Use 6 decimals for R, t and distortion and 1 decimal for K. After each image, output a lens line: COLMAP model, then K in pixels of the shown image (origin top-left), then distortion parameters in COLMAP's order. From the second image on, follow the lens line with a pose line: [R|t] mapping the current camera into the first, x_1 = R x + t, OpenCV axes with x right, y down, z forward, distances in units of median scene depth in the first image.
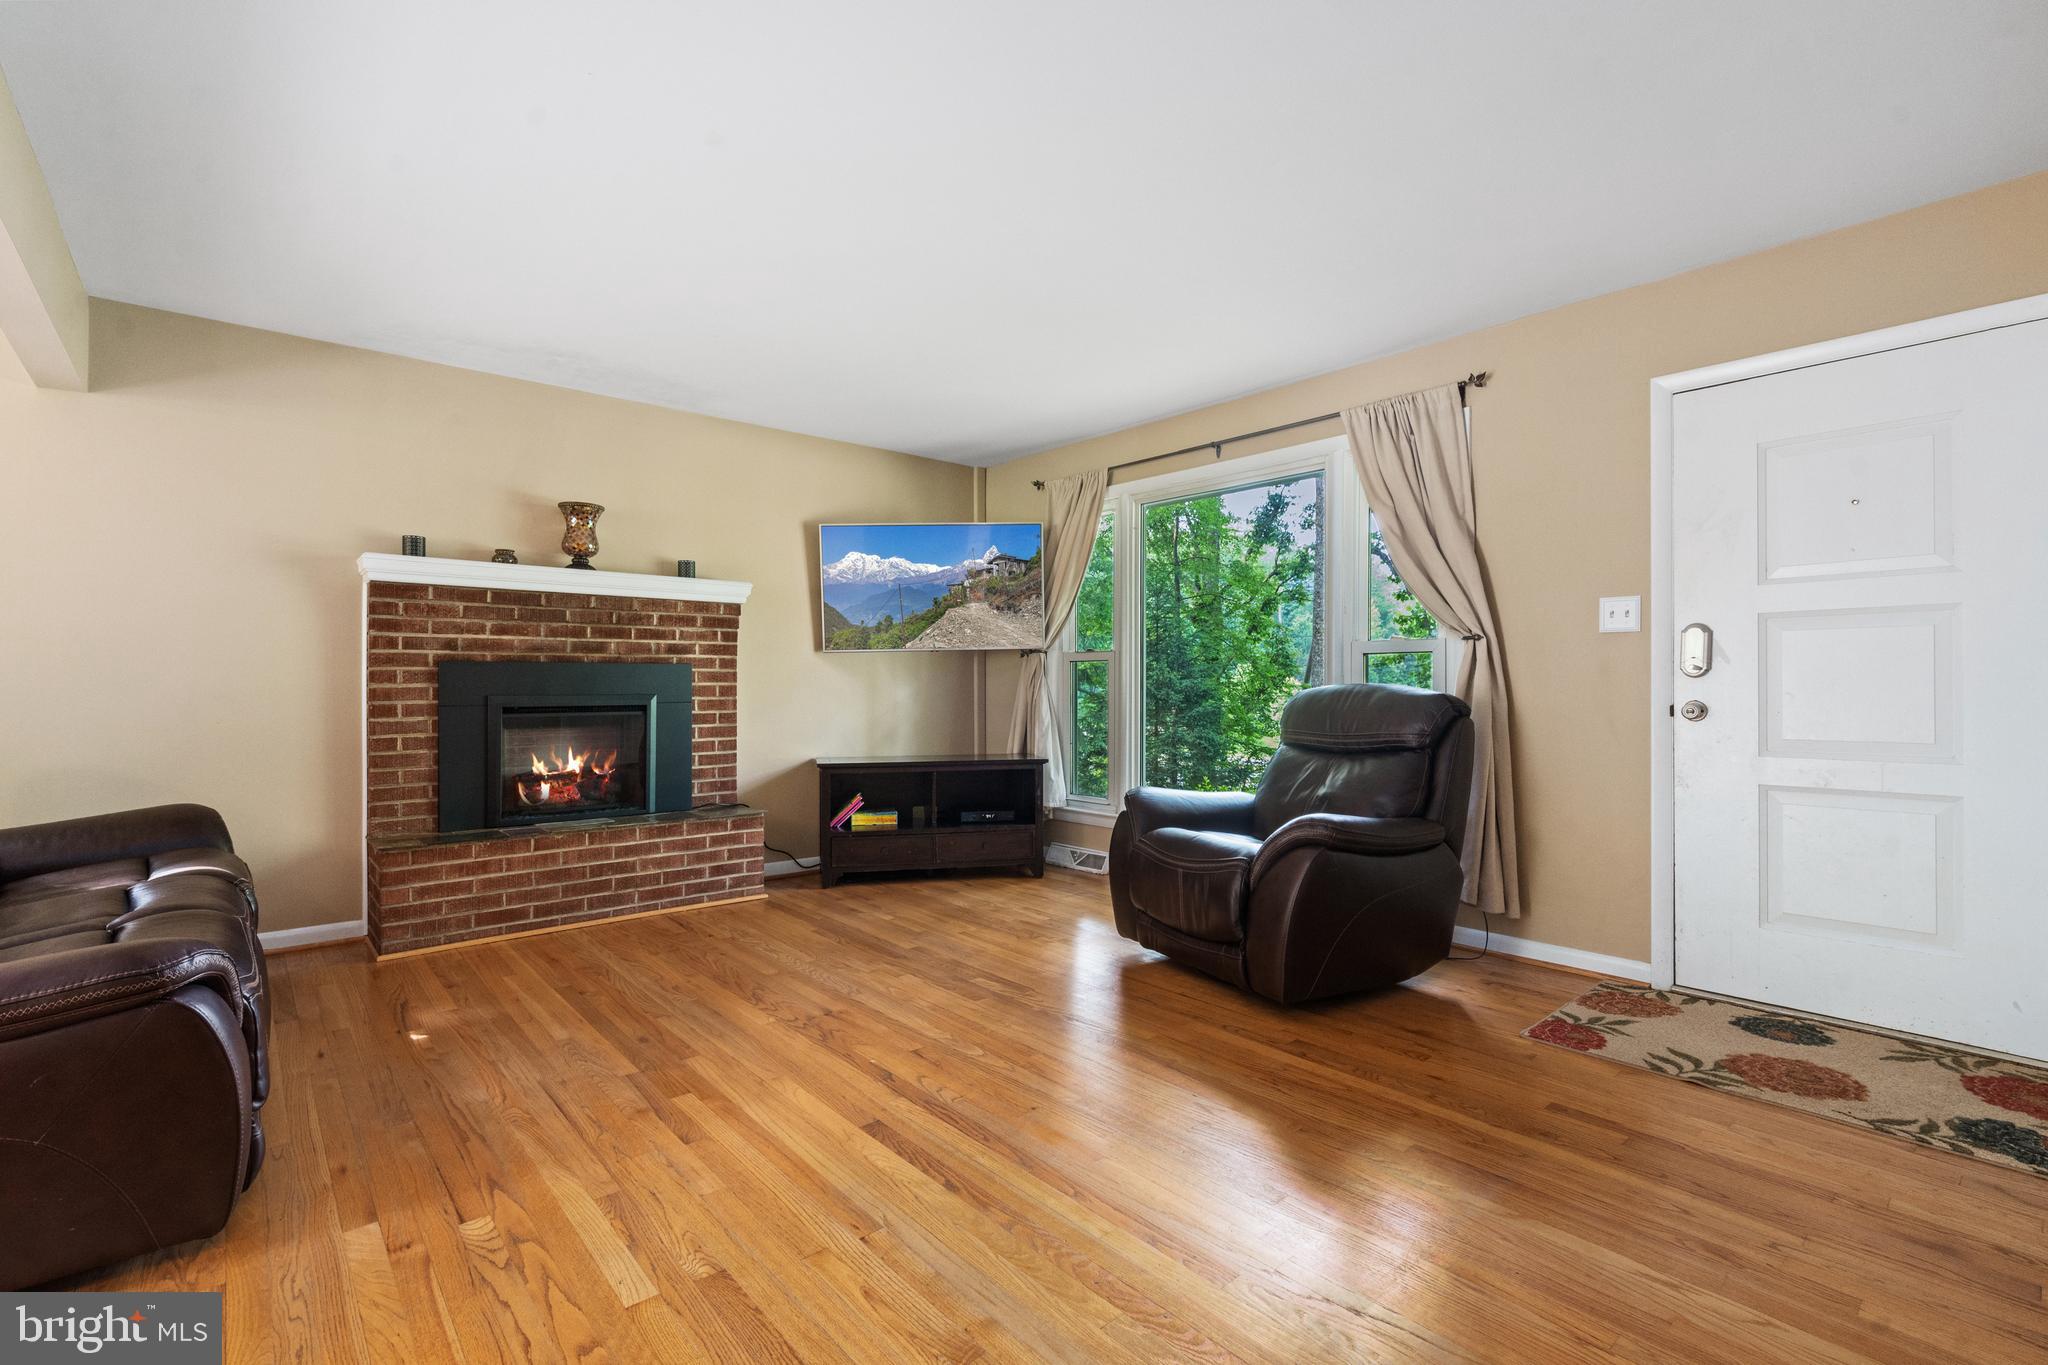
lens RADIAL K [[926.8, 0, 1009.9], [0, 926.8, 688.5], [0, 0, 1]] dist [-0.005060, 0.000111]
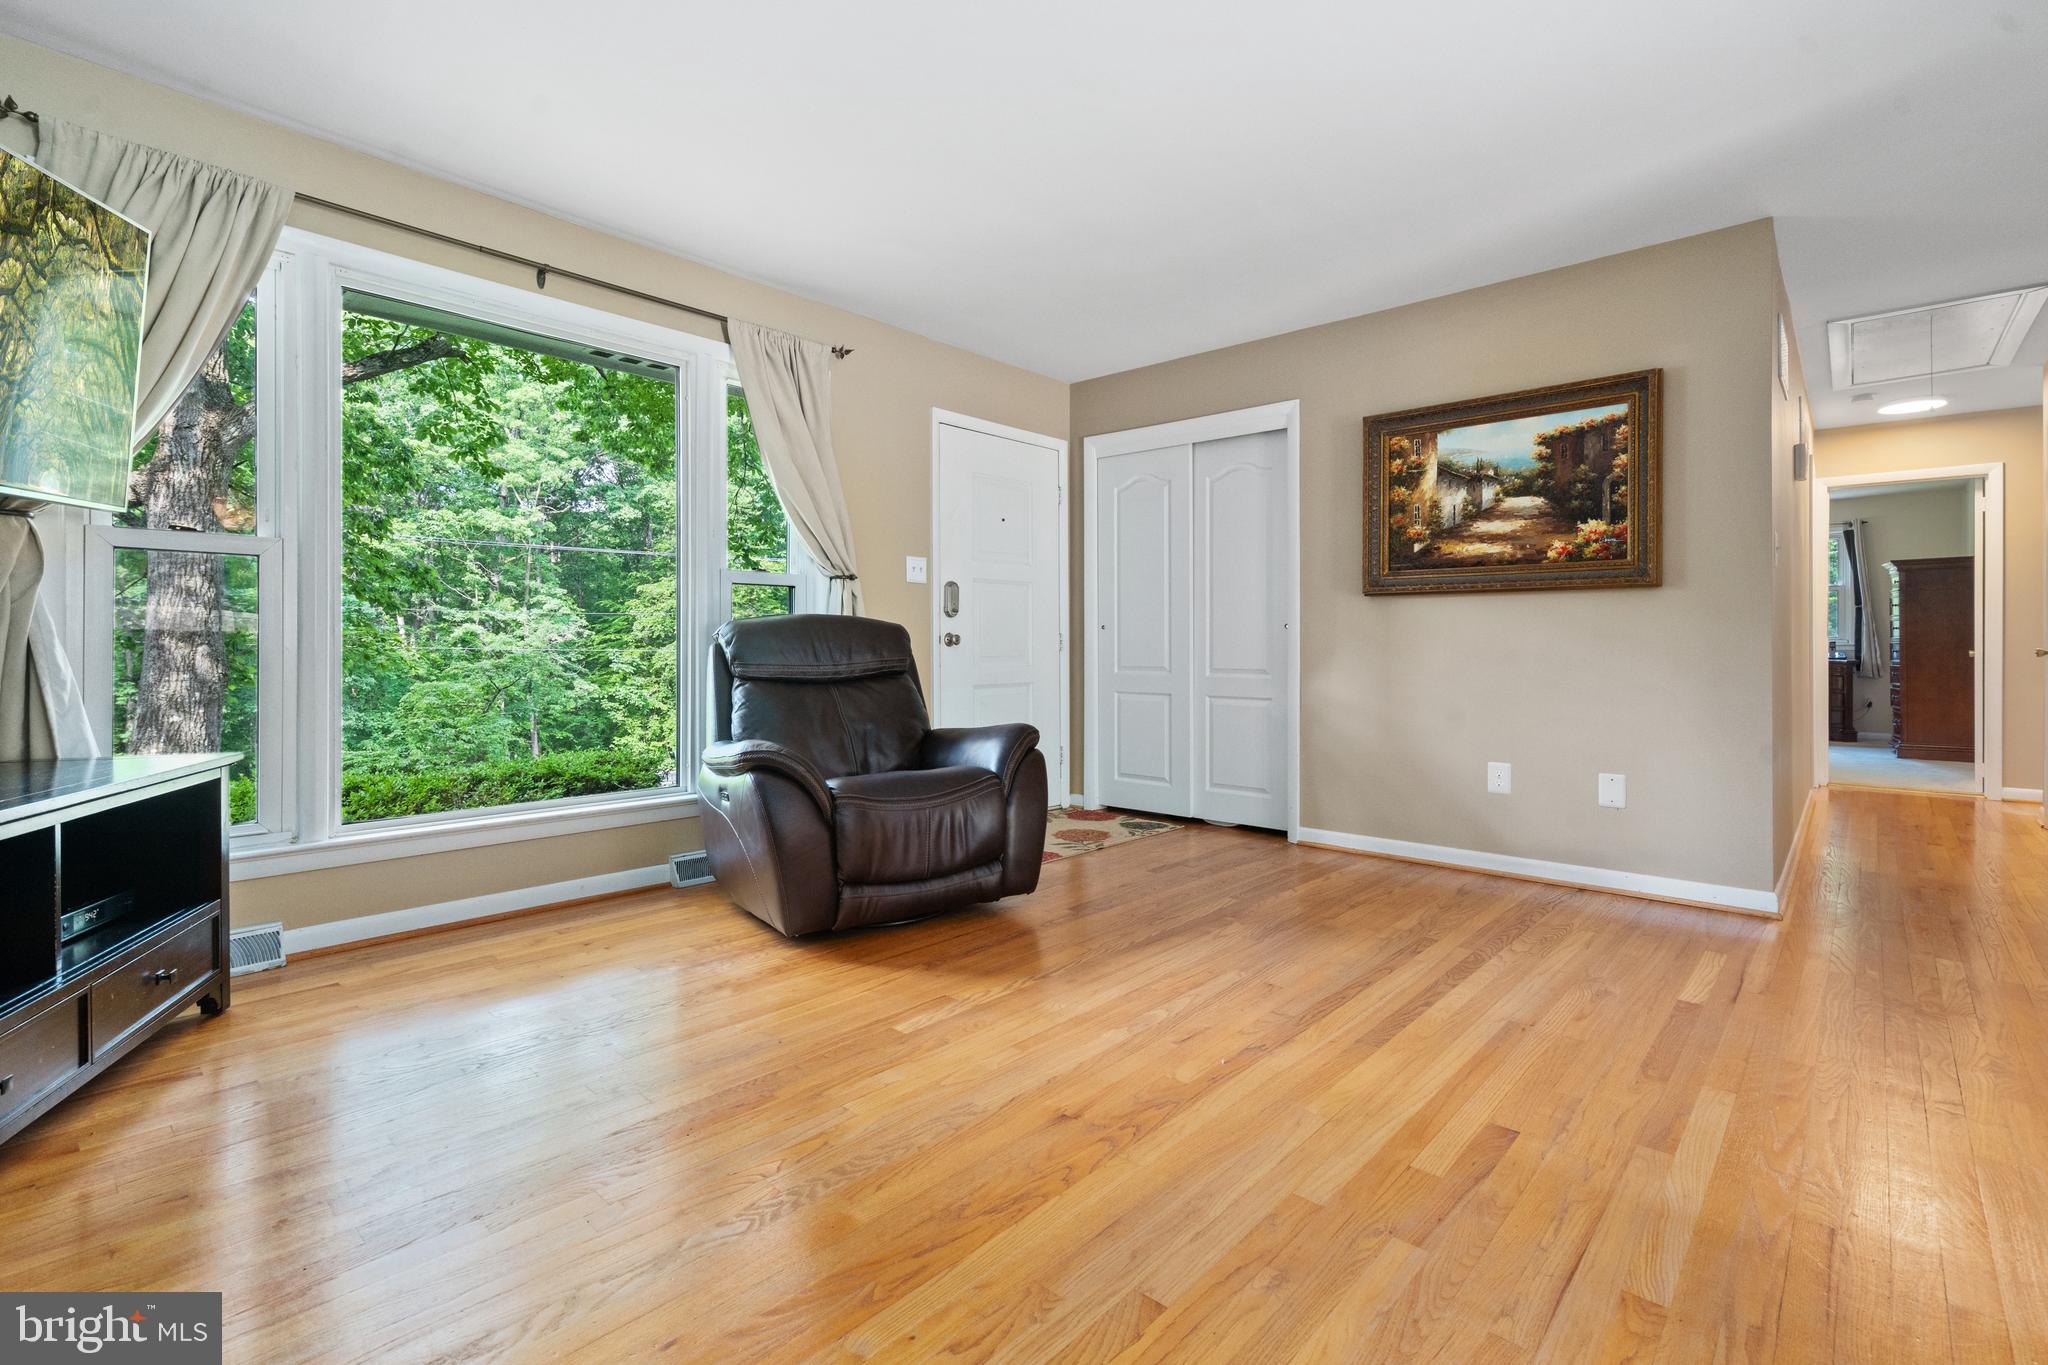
lens RADIAL K [[935.4, 0, 1030.1], [0, 935.4, 645.0], [0, 0, 1]] dist [0.000738, 0.000230]
pose [[-0.131312, 0.003837, 0.991334, -0.592895], [0.000963, 0.999993, -0.003743, 0.029752], [-0.991341, 0.000463, -0.131315, 0.812485]]
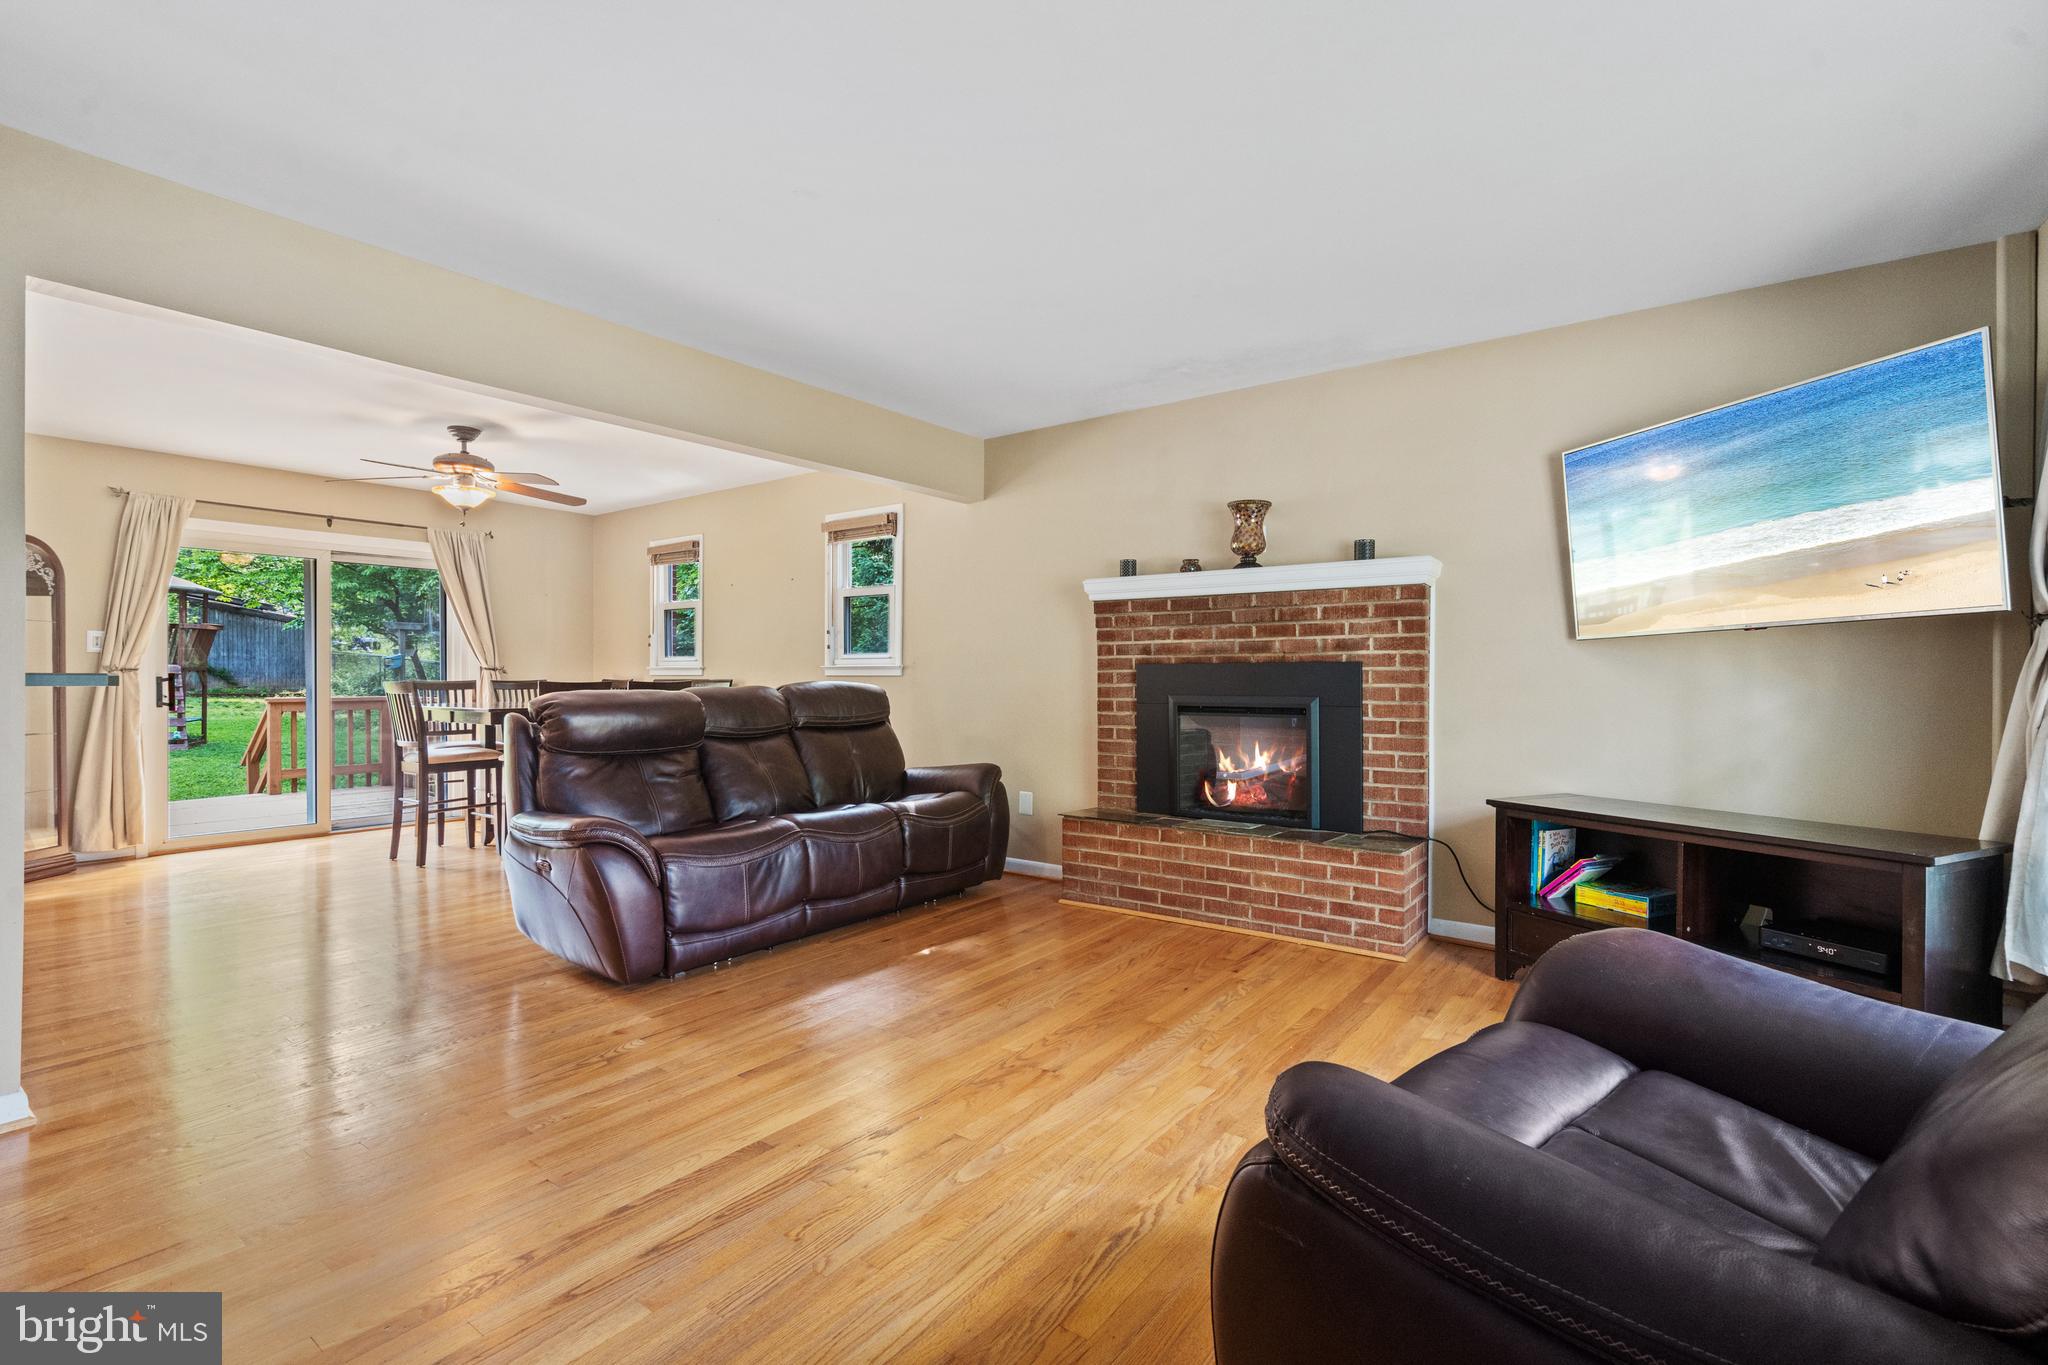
lens RADIAL K [[926.8, 0, 1009.9], [0, 926.8, 688.5], [0, 0, 1]] dist [-0.005060, 0.000111]
pose [[0.217476, 0.013203, -0.975976, 0.467512], [-0.004193, 0.999912, 0.012592, -0.012895], [0.976057, 0.001354, 0.217513, 0.568476]]
